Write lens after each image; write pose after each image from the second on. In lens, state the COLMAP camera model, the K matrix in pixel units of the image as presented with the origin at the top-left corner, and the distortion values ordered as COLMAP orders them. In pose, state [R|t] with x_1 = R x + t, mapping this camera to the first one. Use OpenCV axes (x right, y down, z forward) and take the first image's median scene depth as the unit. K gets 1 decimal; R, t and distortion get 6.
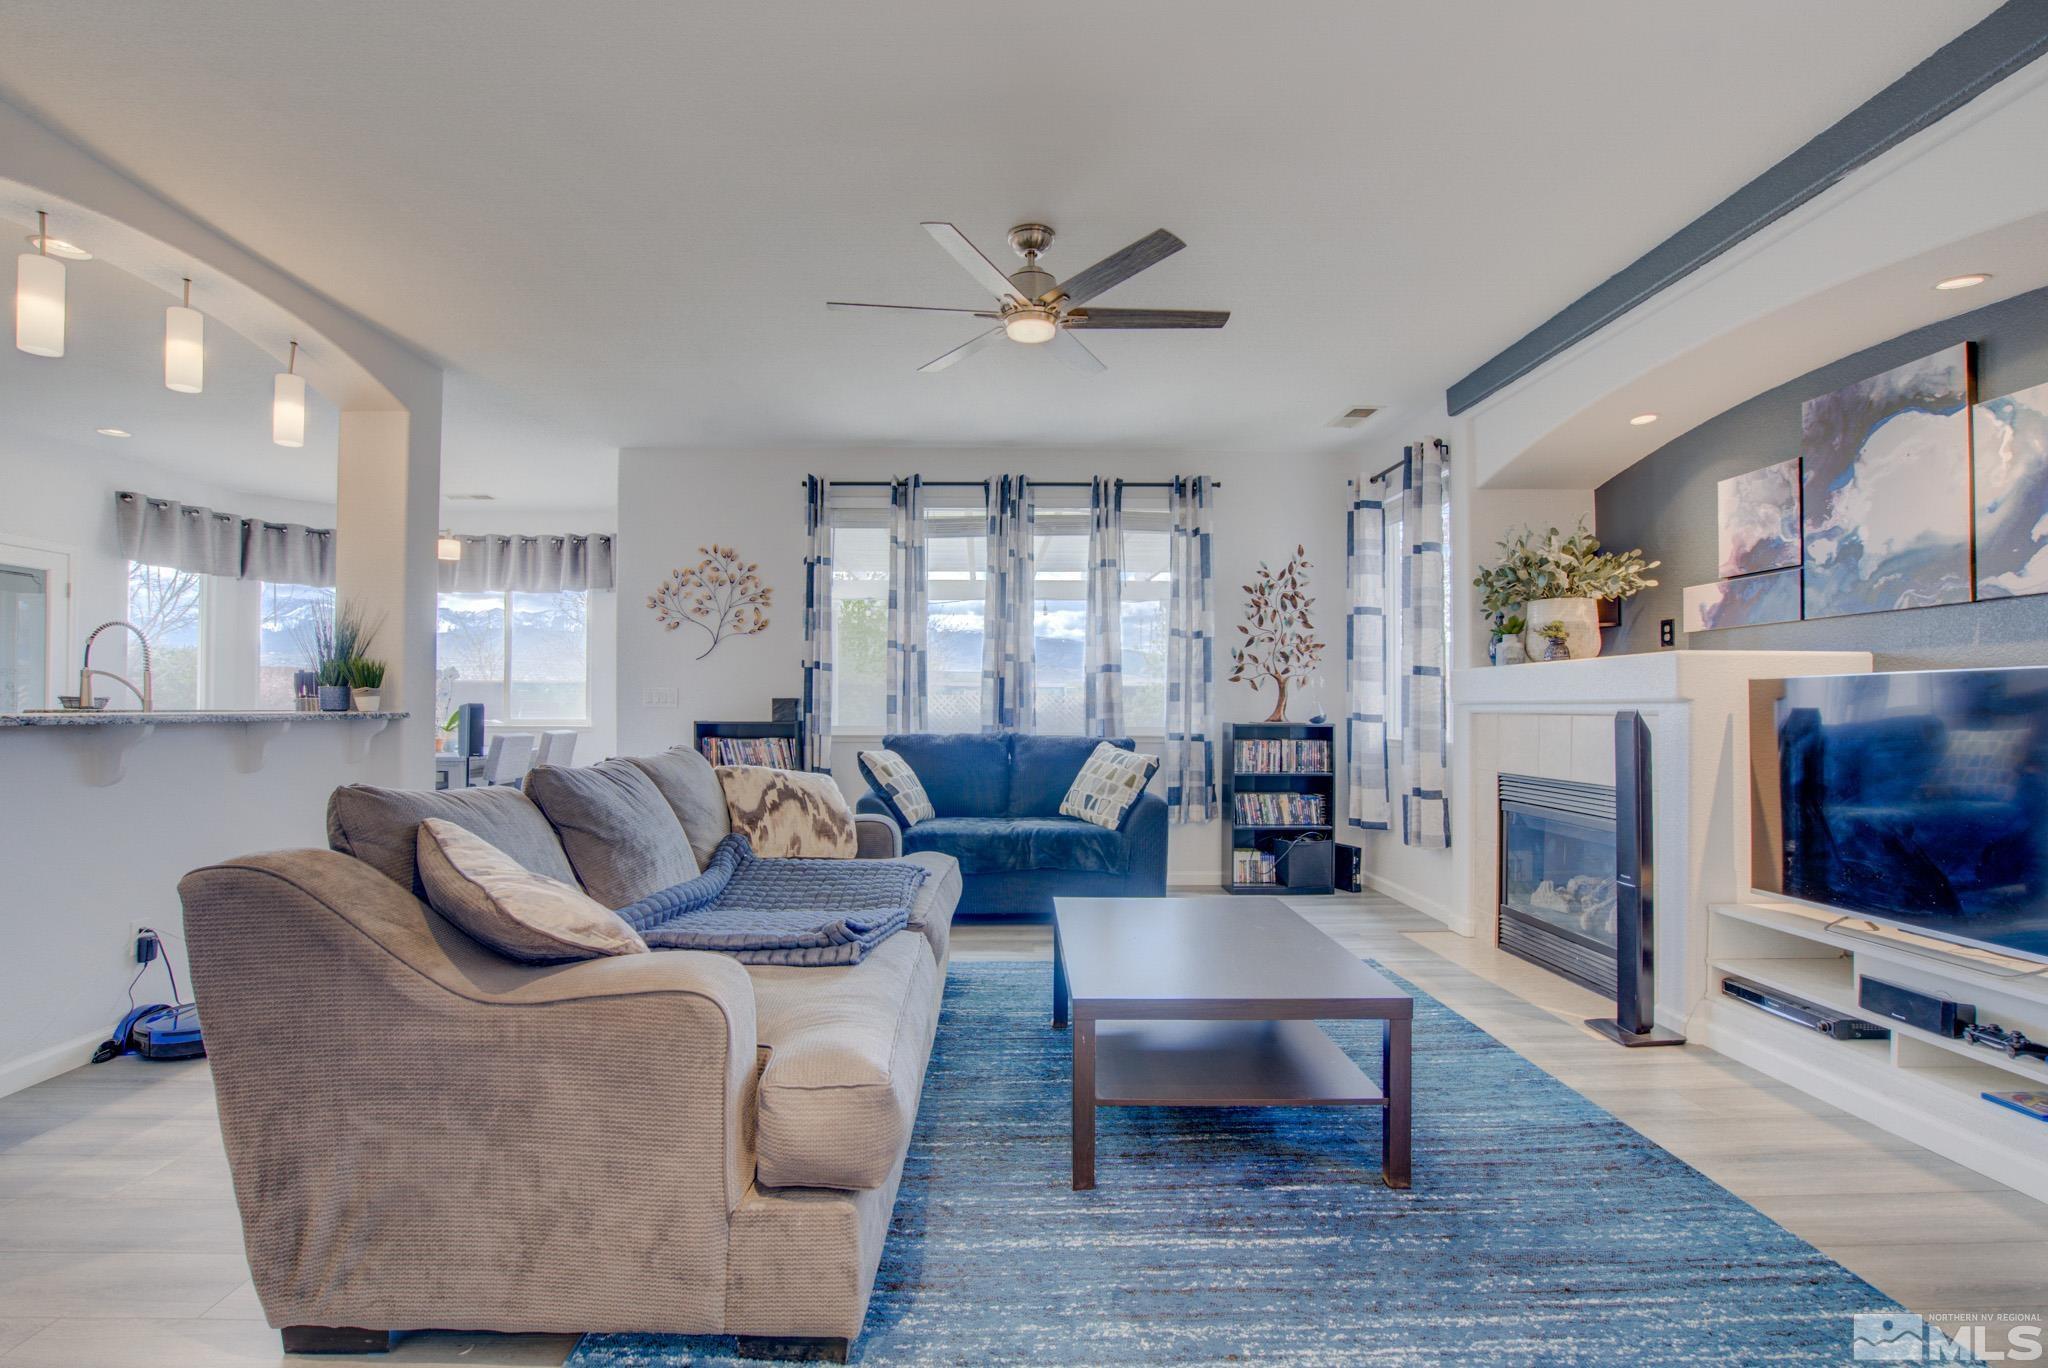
lens RADIAL K [[947.8, 0, 1024.0], [0, 947.8, 684.0], [0, 0, 1]] dist [-0.063870, 0.025539]
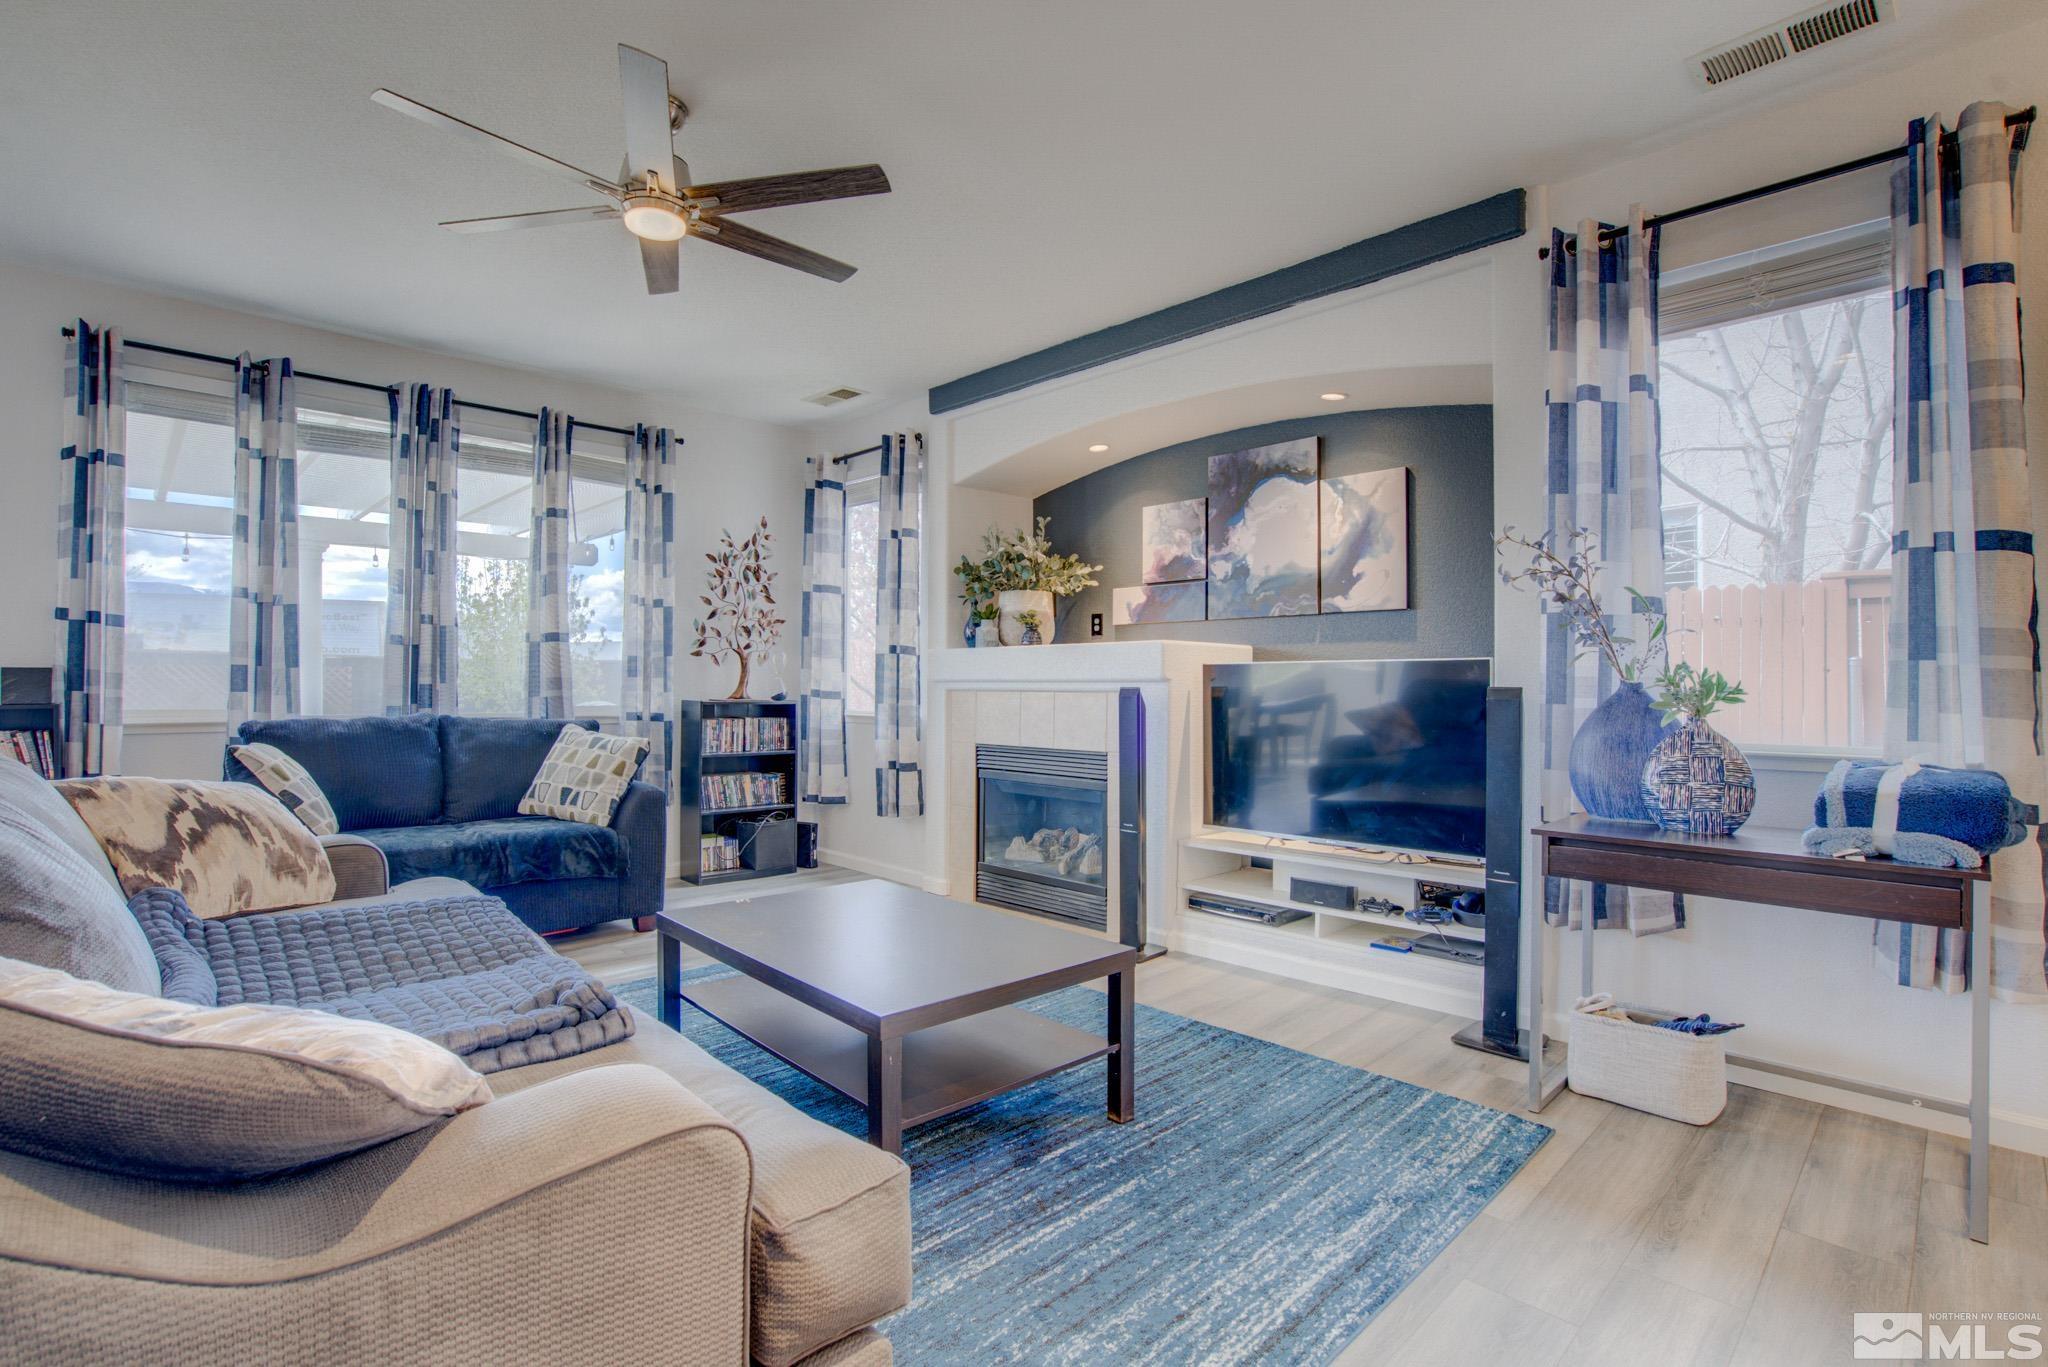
lens RADIAL K [[950.2, 0, 1023.7], [0, 950.2, 670.2], [0, 0, 1]] dist [-0.066897, 0.026243]
pose [[0.735350, 0.011908, 0.677583, -0.207739], [-0.019164, 0.999811, 0.003228, 0.002684], [-0.677416, -0.015359, 0.735440, 0.125873]]
